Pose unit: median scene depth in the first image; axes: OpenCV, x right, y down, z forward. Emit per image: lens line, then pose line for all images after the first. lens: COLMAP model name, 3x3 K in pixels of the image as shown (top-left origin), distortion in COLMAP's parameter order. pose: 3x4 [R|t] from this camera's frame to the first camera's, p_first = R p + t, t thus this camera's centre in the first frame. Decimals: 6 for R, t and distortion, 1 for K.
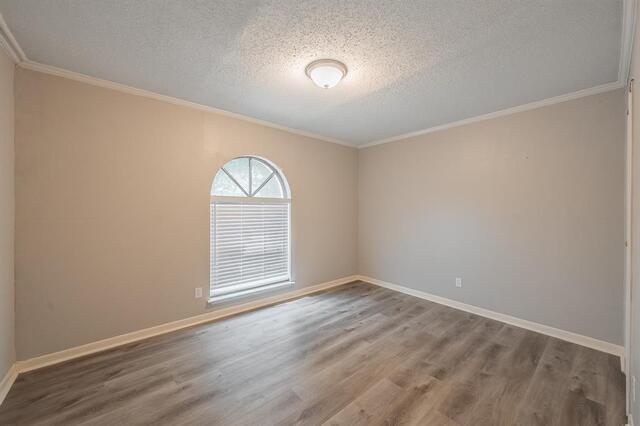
lens RADIAL K [[240.9, 0, 319.0], [0, 240.9, 208.7], [0, 0, 1]] dist [-0.000636, -0.000038]
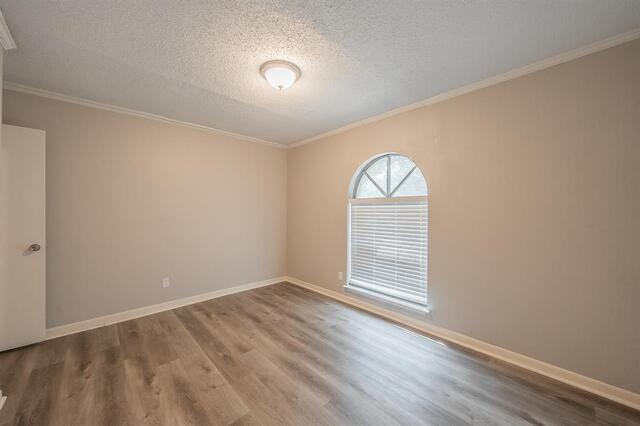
lens RADIAL K [[240.9, 0, 319.0], [0, 240.9, 208.7], [0, 0, 1]] dist [-0.000636, -0.000038]
pose [[0.058953, -0.015113, -0.998146, 0.790823], [-0.002387, 0.999880, -0.015280, 0.014015], [0.998258, 0.003283, 0.058910, 0.834774]]
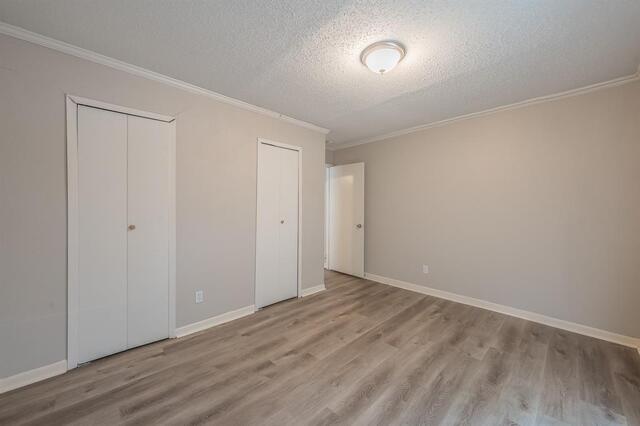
lens RADIAL K [[240.9, 0, 319.0], [0, 240.9, 208.7], [0, 0, 1]] dist [-0.000636, -0.000038]
pose [[-0.997914, -0.011497, -0.063522, 0.249751], [-0.012020, 0.999897, 0.007854, 0.017256], [0.063426, 0.008601, -0.997950, 1.450829]]
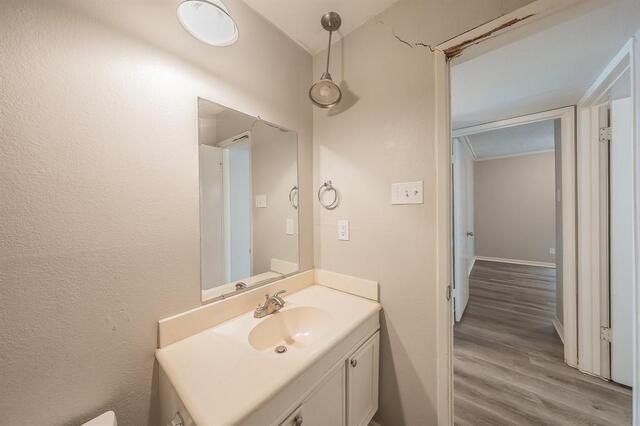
lens RADIAL K [[215.8, 0, 320.0], [0, 215.8, 213.0], [0, 0, 1]] dist [0.000281, 0.000048]
pose [[0.166281, 0.010748, -0.986020, 0.841259], [0.016023, 0.999779, 0.013600, 0.007381], [0.985948, -0.018060, 0.166072, -1.042673]]
